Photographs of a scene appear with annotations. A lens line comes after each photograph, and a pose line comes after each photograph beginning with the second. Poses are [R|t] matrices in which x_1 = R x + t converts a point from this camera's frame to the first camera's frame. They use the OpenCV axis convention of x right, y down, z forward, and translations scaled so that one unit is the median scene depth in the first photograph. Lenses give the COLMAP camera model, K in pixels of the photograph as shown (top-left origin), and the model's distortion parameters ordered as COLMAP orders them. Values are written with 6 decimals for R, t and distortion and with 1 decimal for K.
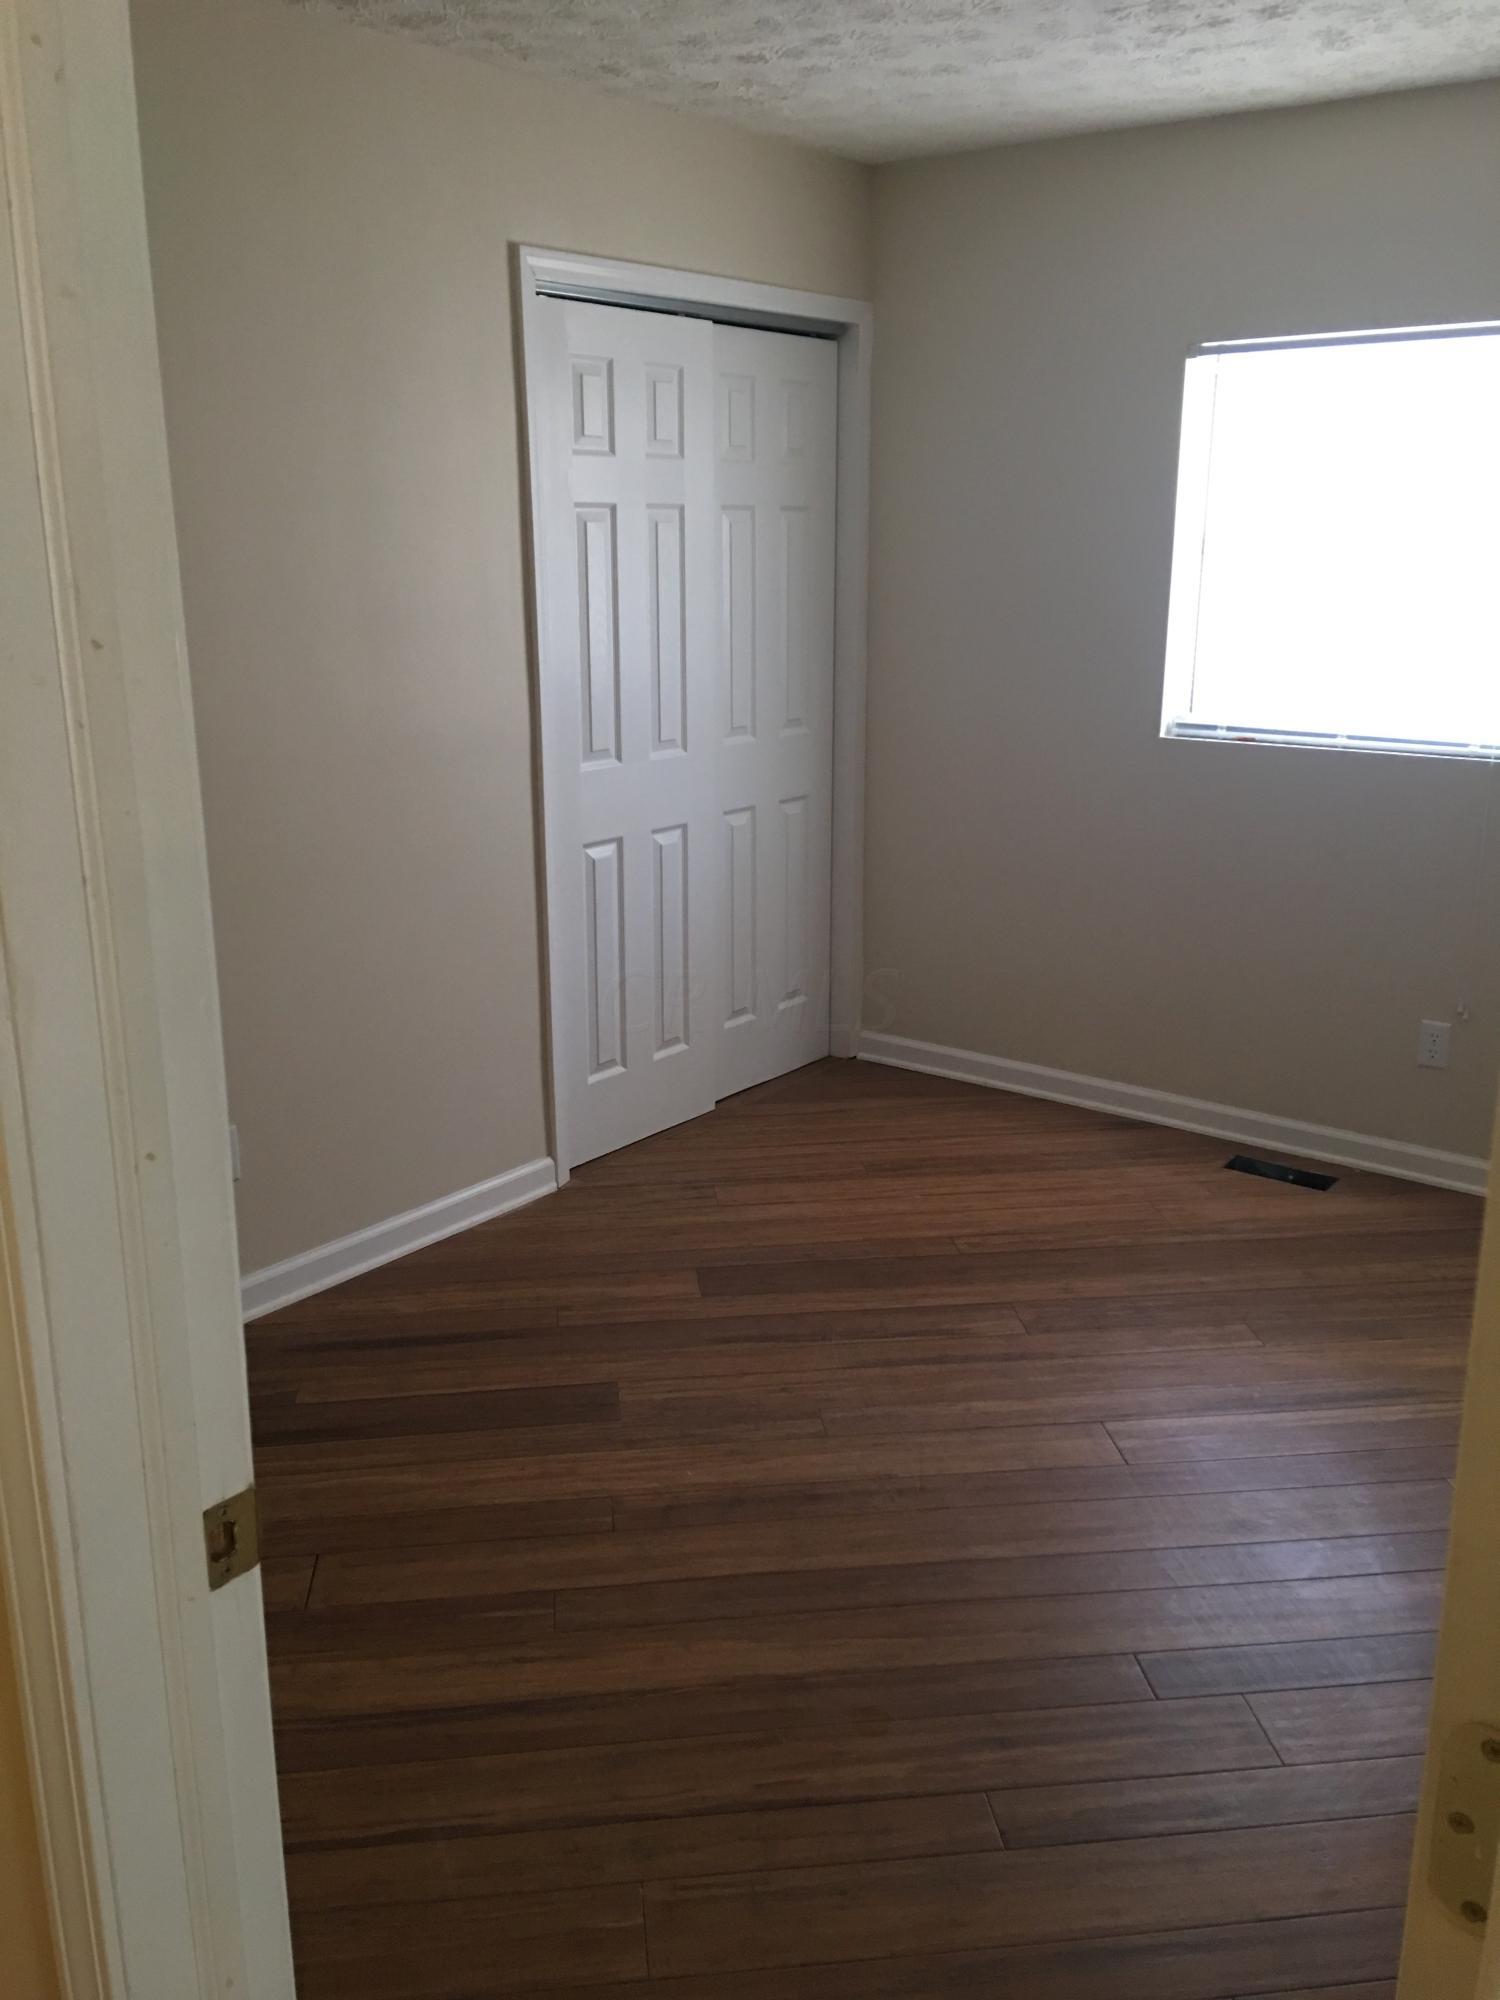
lens RADIAL K [[1695.7, 0, 755.6], [0, 1695.7, 994.8], [0, 0, 1]] dist [0.116195, -0.175735]
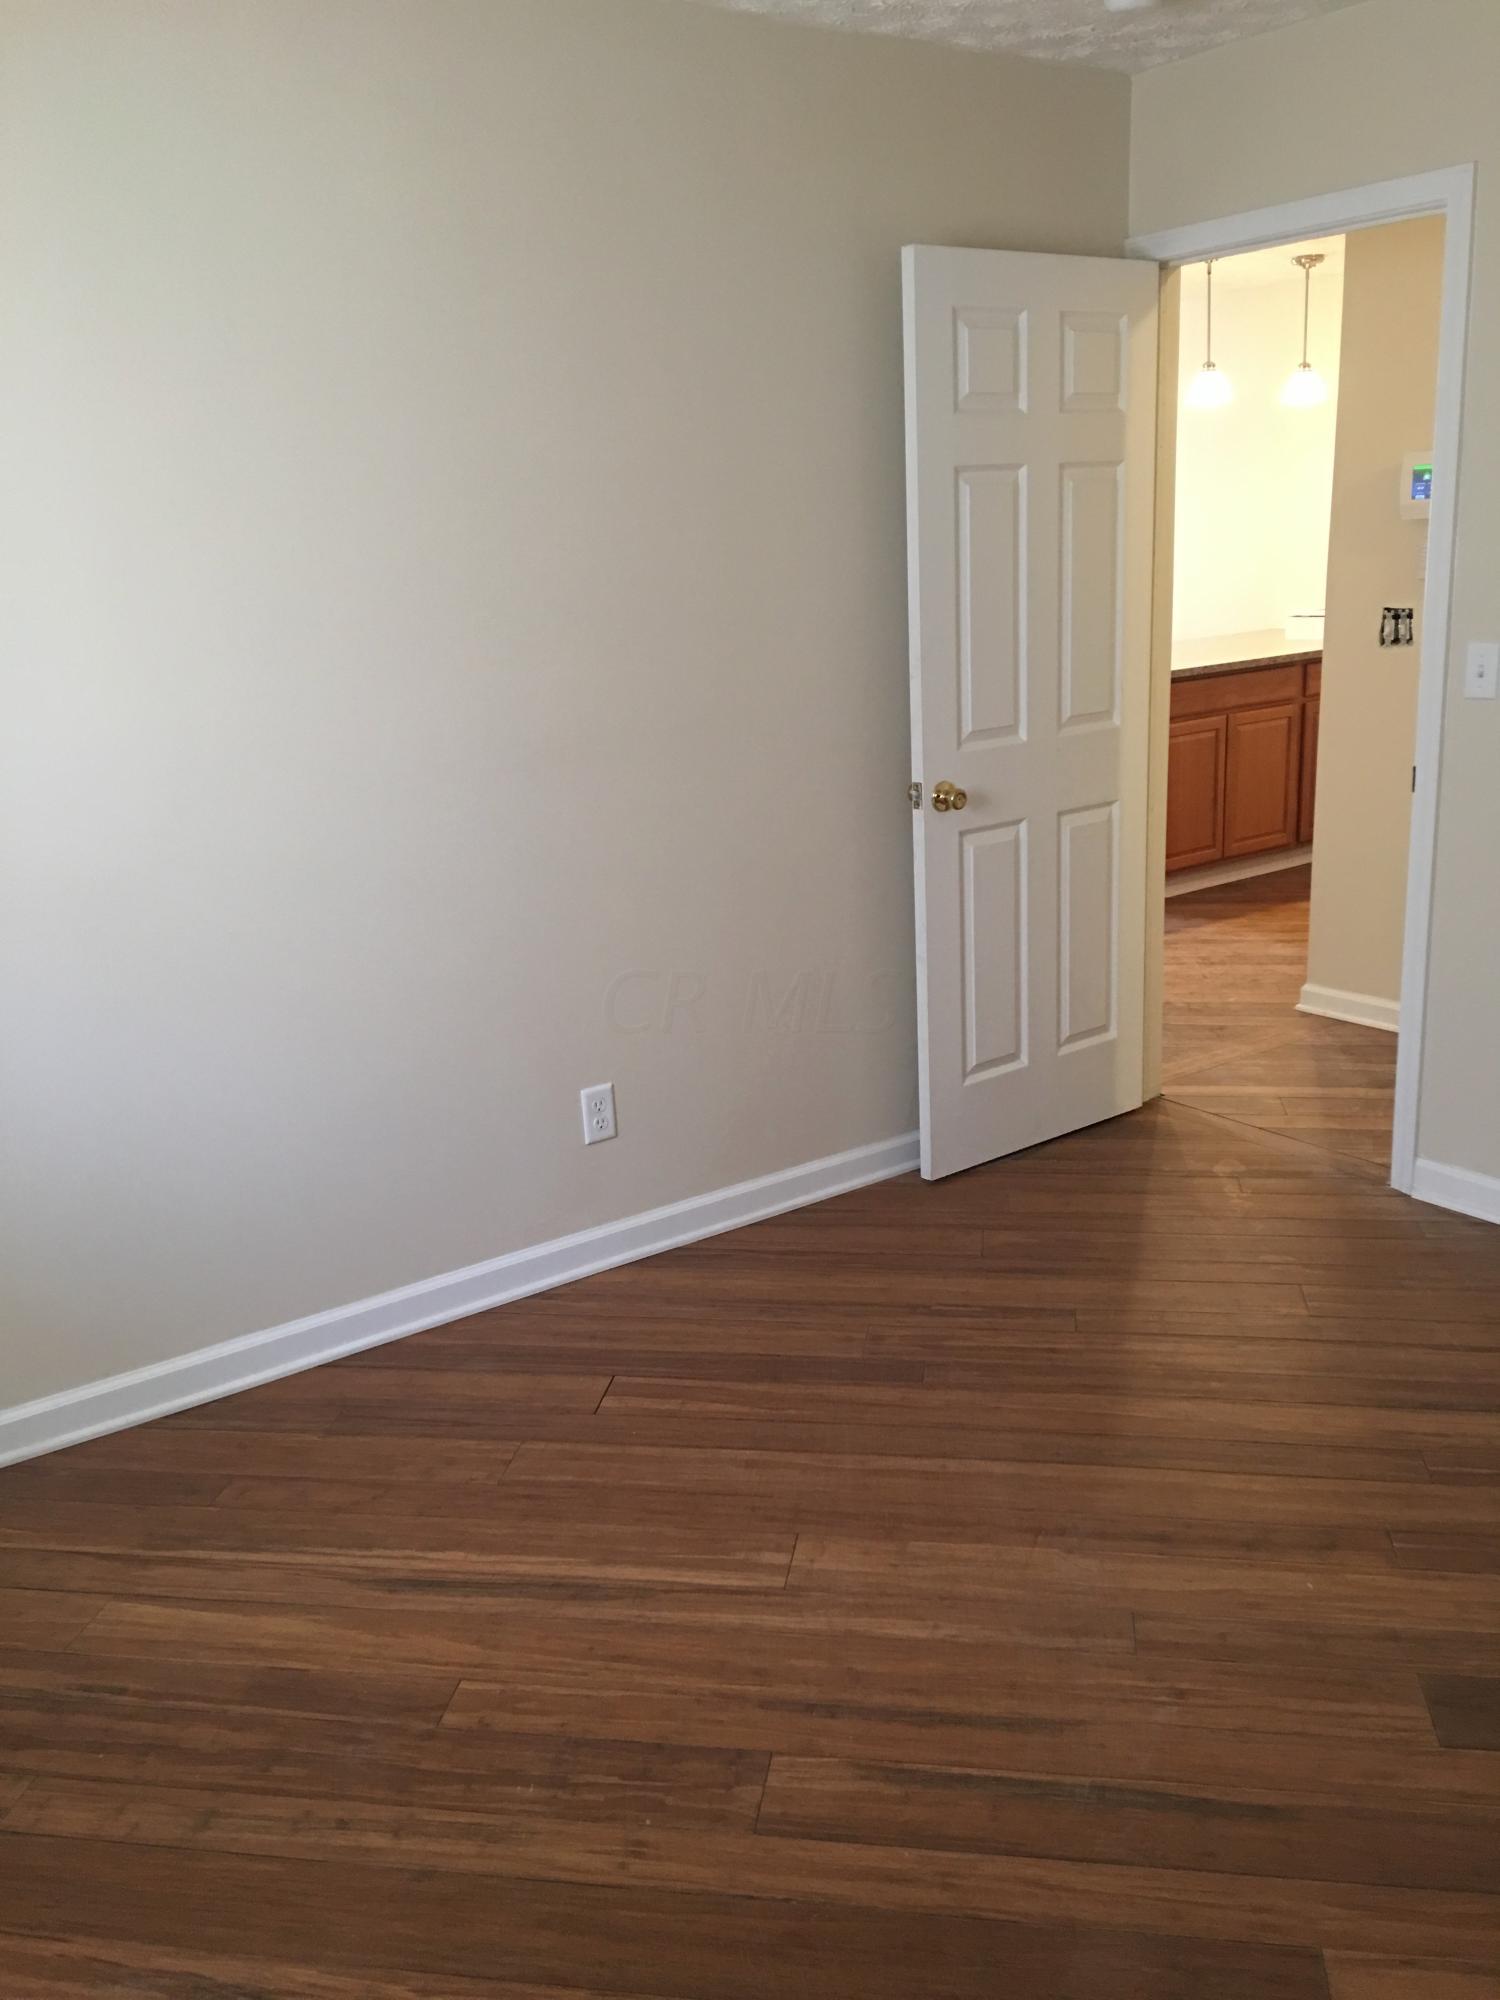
lens RADIAL K [[1695.7, 0, 755.6], [0, 1695.7, 994.8], [0, 0, 1]] dist [0.116195, -0.175735]
pose [[-0.959681, -0.029519, 0.279537, -0.005096], [0.116636, 0.863000, 0.491556, -0.373463], [-0.255751, 0.504341, -0.824762, 1.440919]]
